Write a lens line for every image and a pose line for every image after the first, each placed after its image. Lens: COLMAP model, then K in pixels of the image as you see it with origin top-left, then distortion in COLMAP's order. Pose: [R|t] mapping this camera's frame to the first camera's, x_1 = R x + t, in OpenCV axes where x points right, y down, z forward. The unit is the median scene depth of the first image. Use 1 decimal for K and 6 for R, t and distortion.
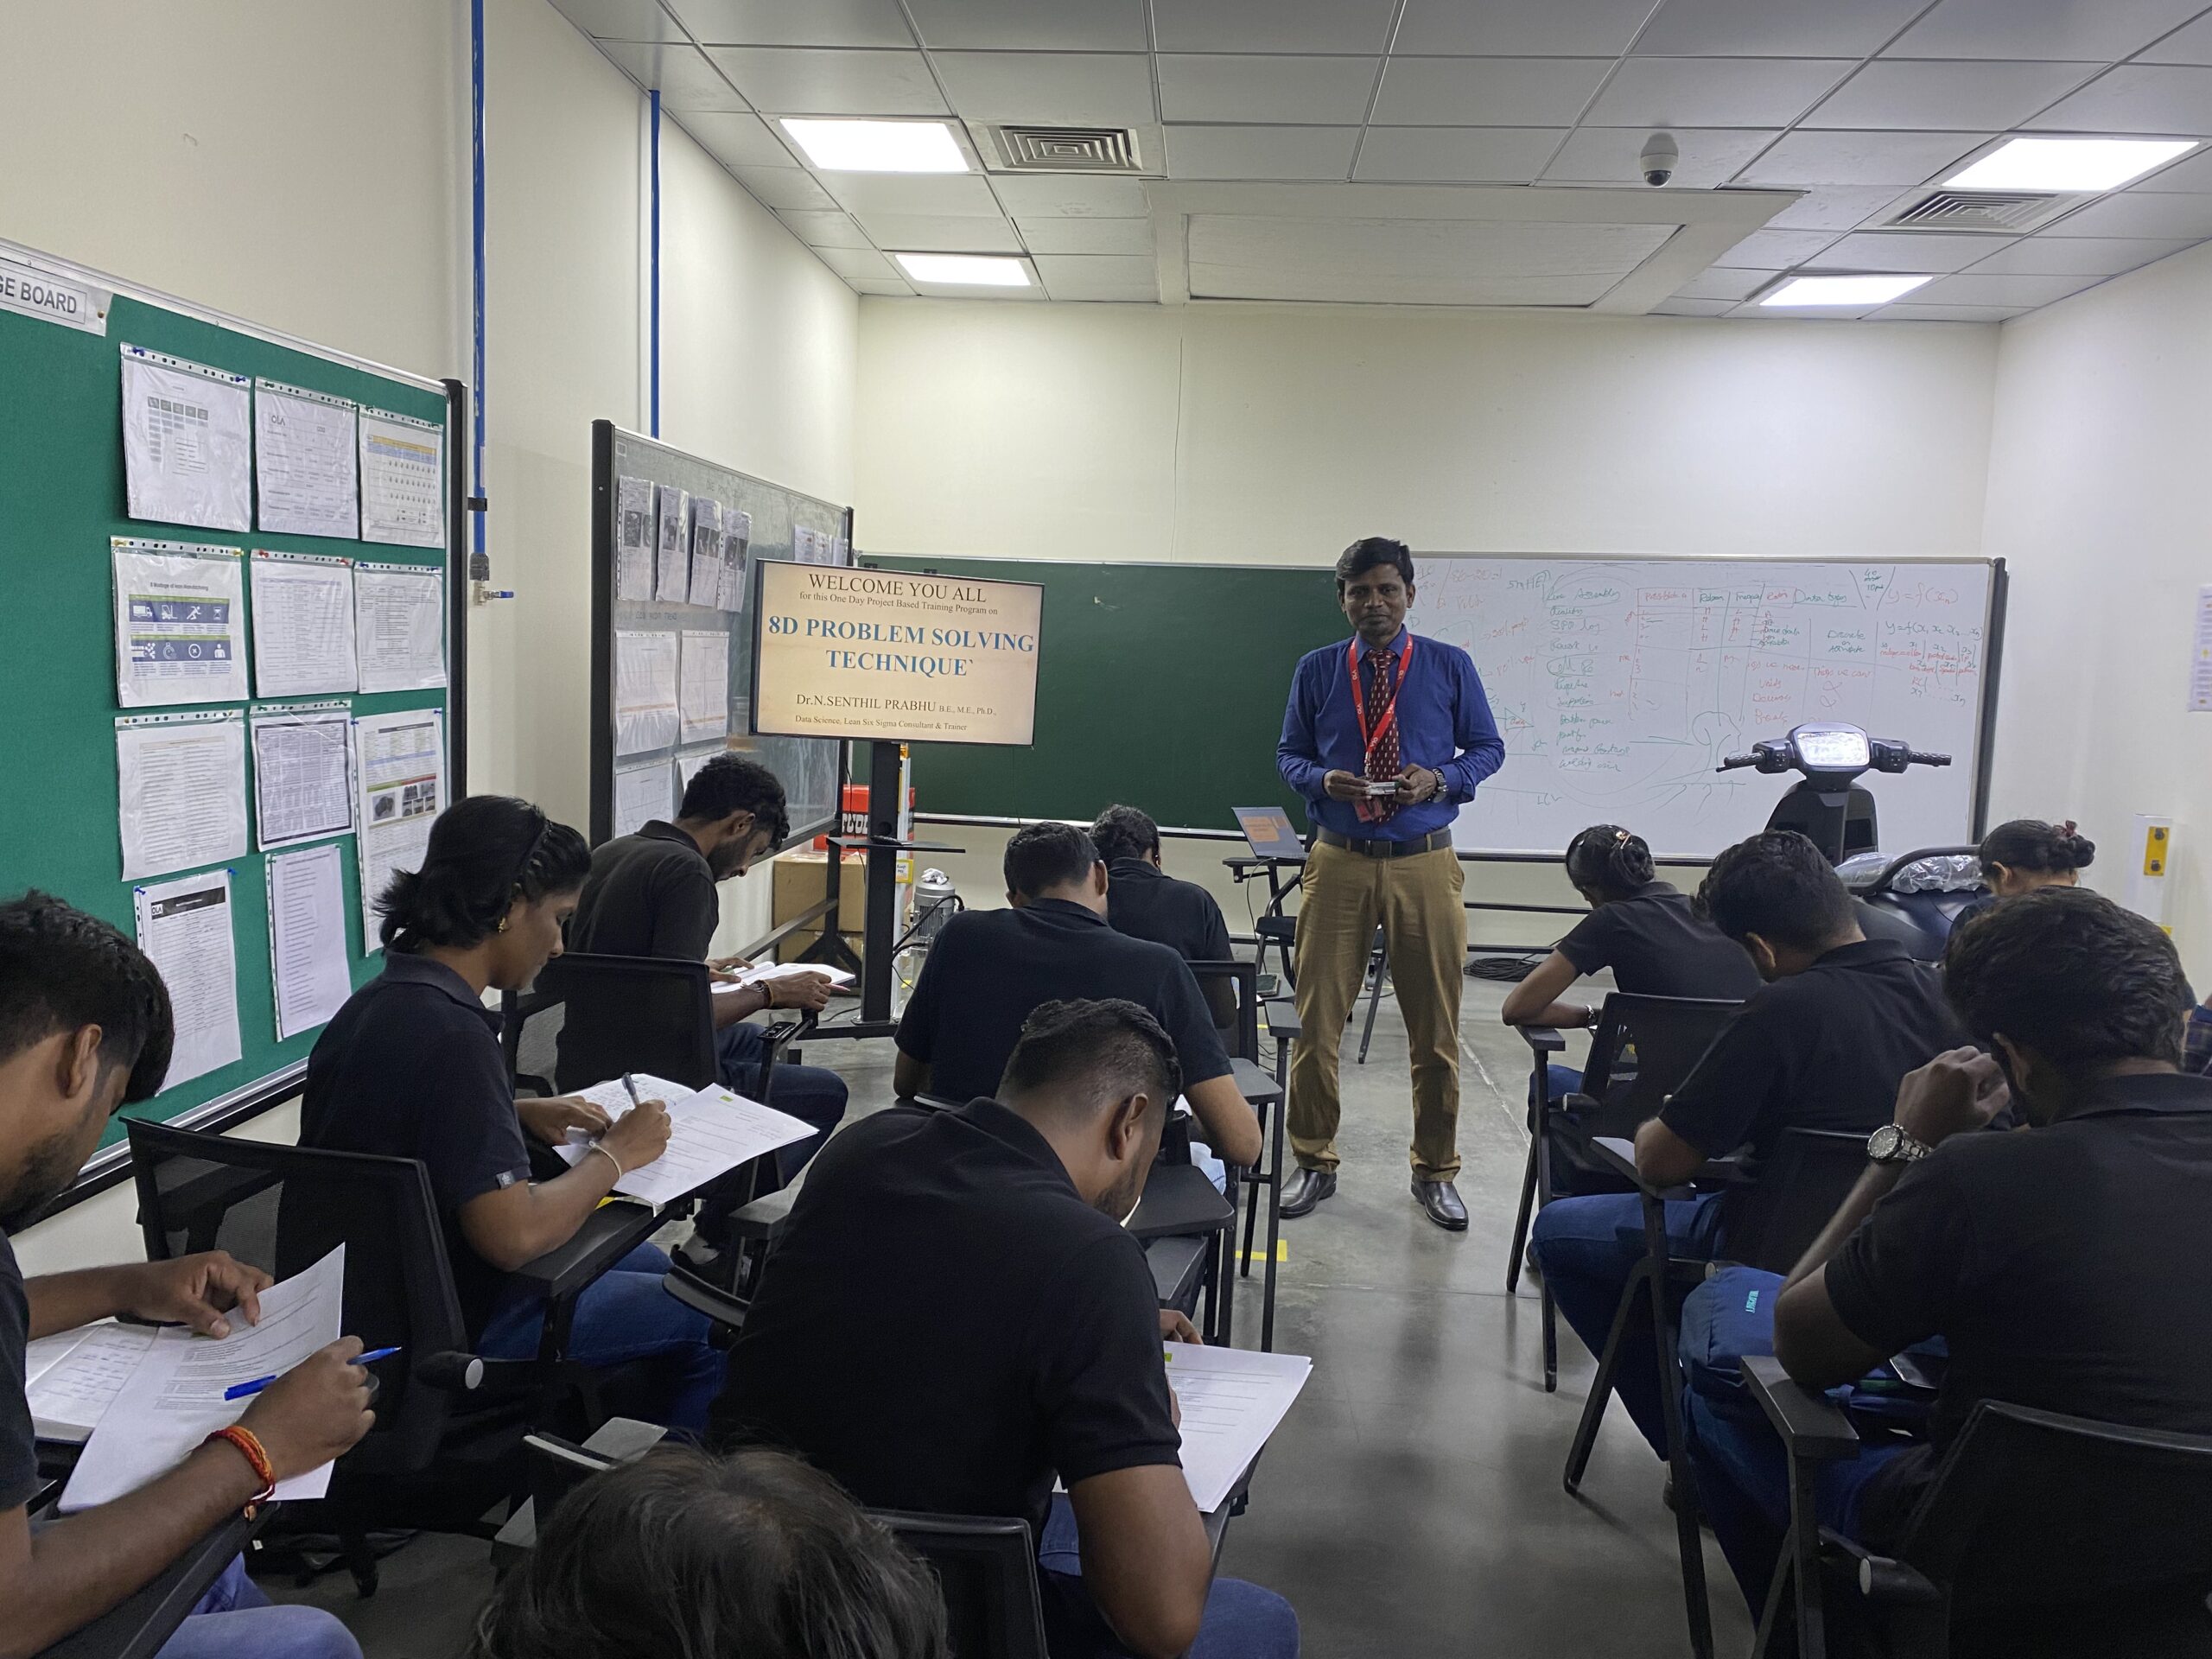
lens RADIAL K [[1672.8, 0, 1117.5], [0, 1672.8, 825.6], [0, 0, 1]] dist [0.034872, -0.060659]
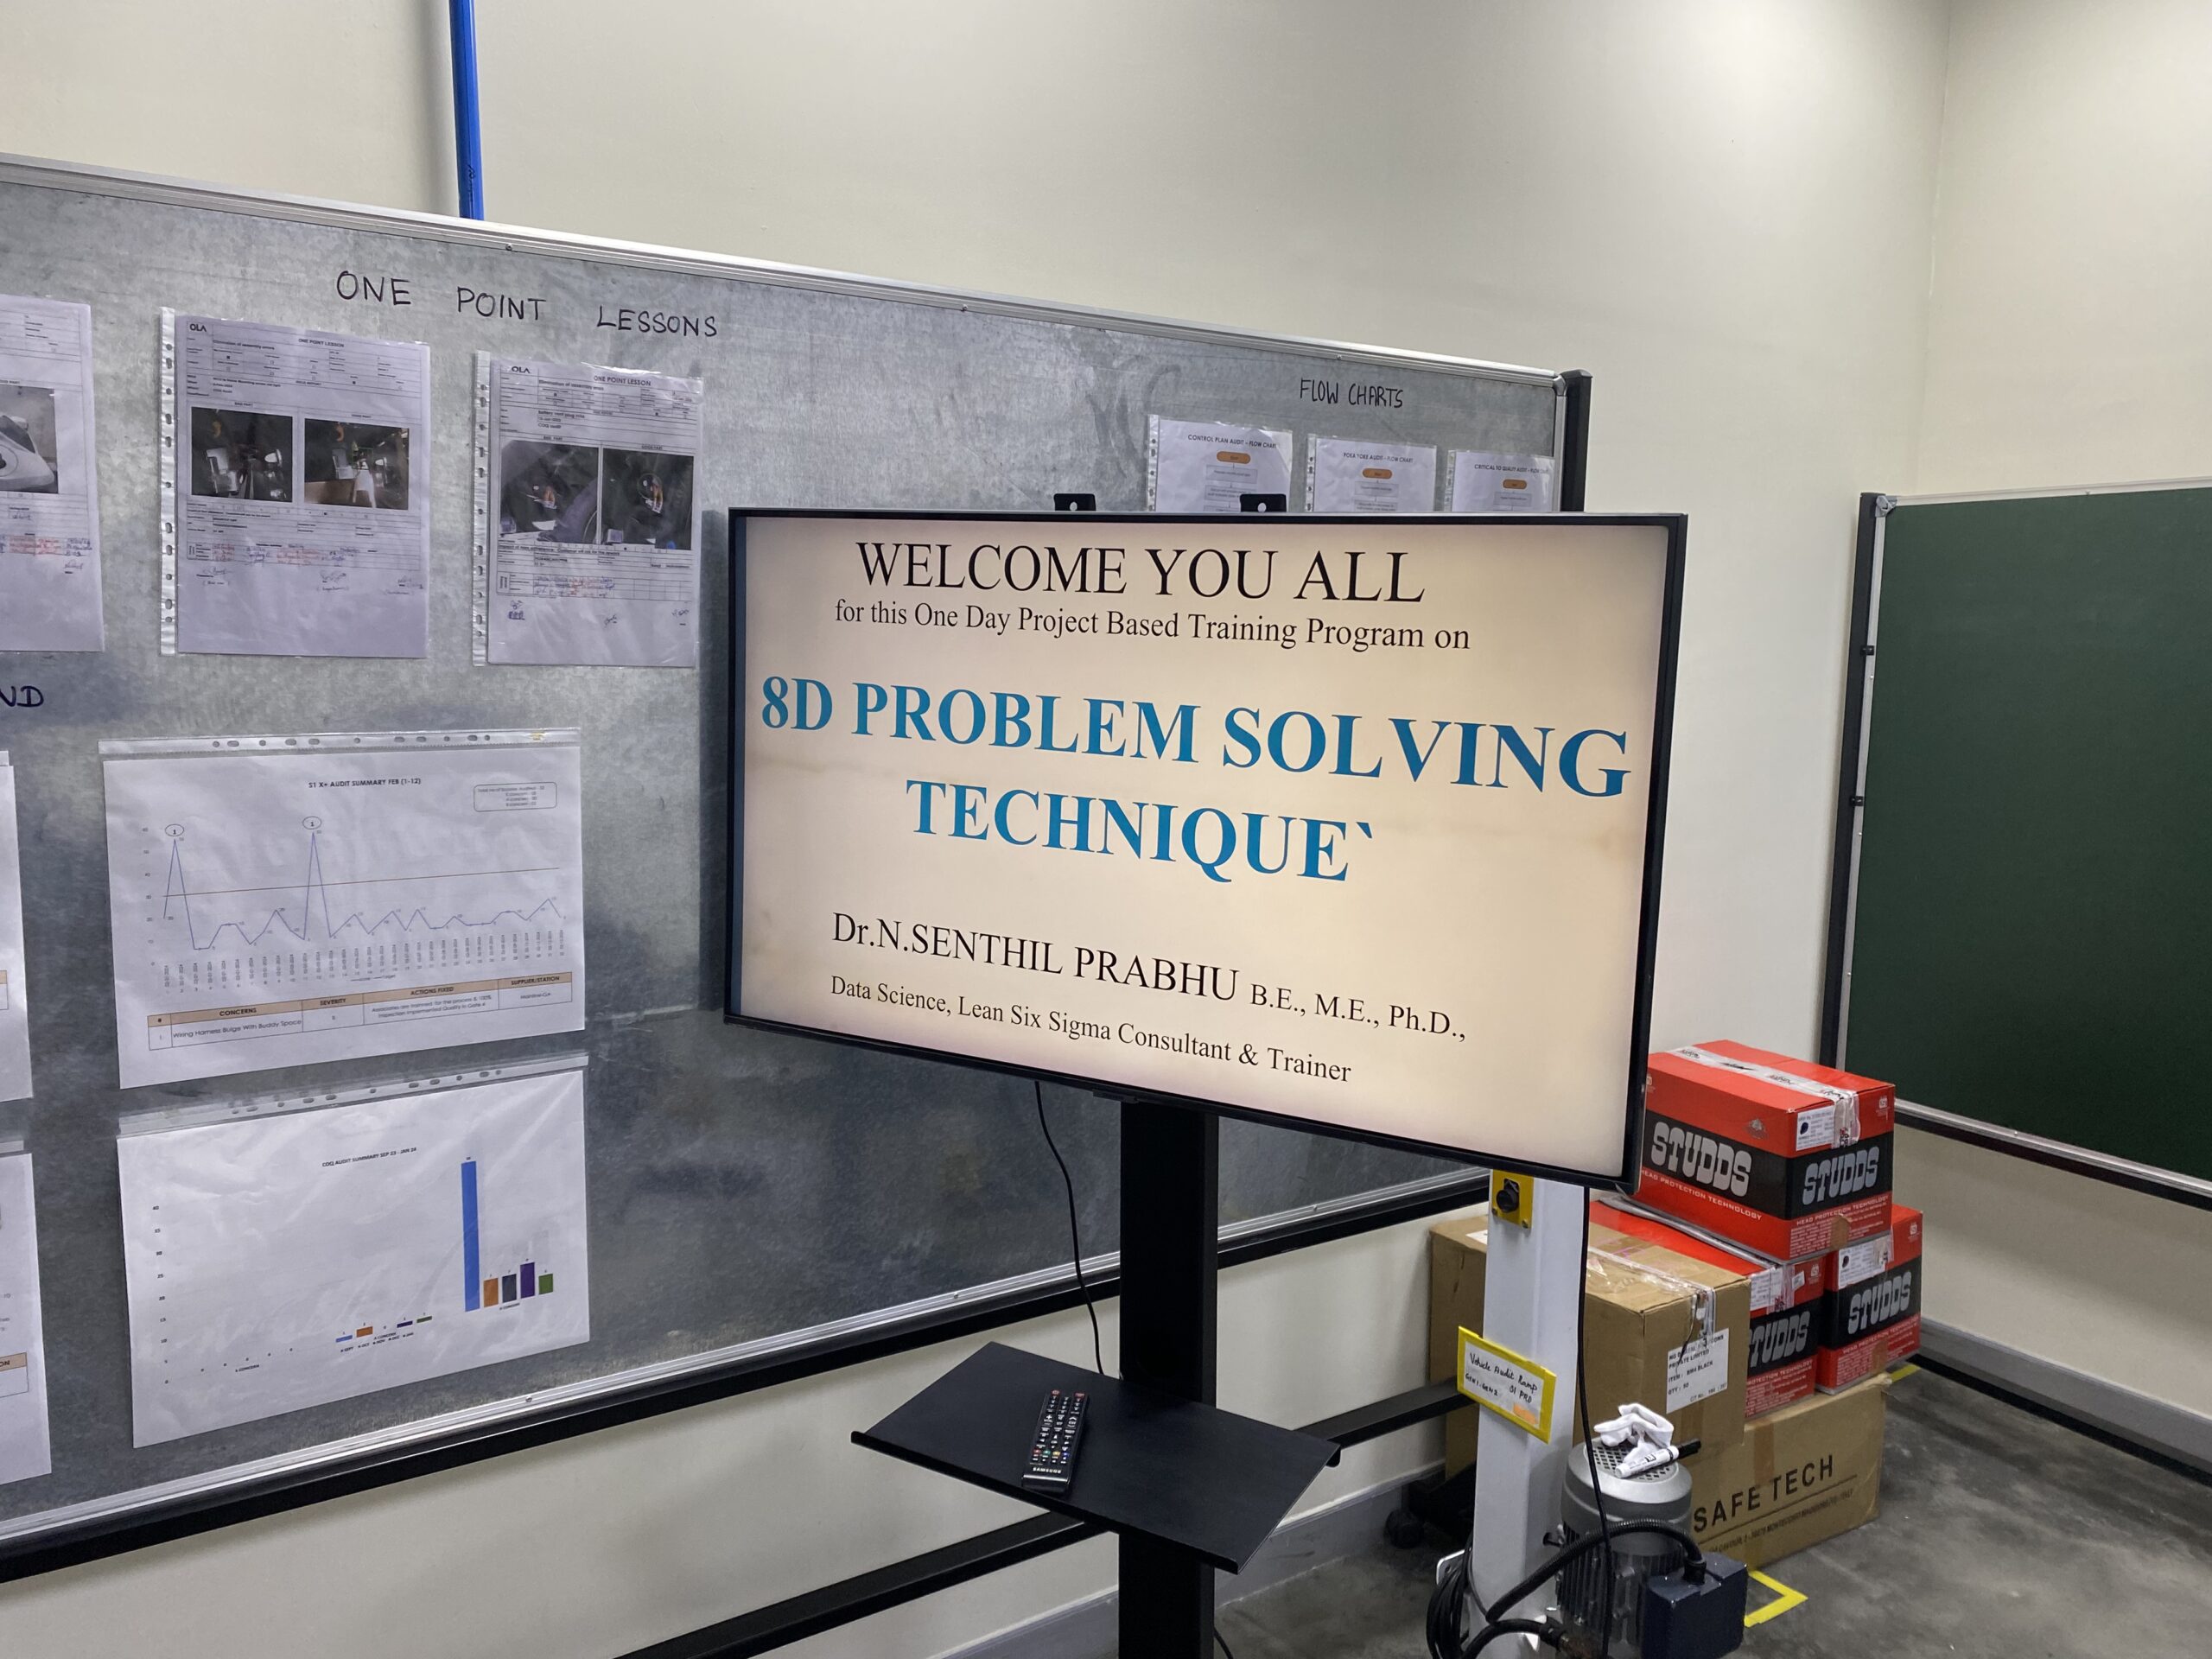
lens RADIAL K [[1672.8, 0, 1087.8], [0, 1672.8, 825.4], [0, 0, 1]] dist [0.034872, -0.060659]
pose [[0.593386, 0.054320, -0.803083, 0.100782], [-0.074849, 0.997121, 0.012140, -0.100576], [0.801430, 0.052906, 0.595744, 0.822747]]
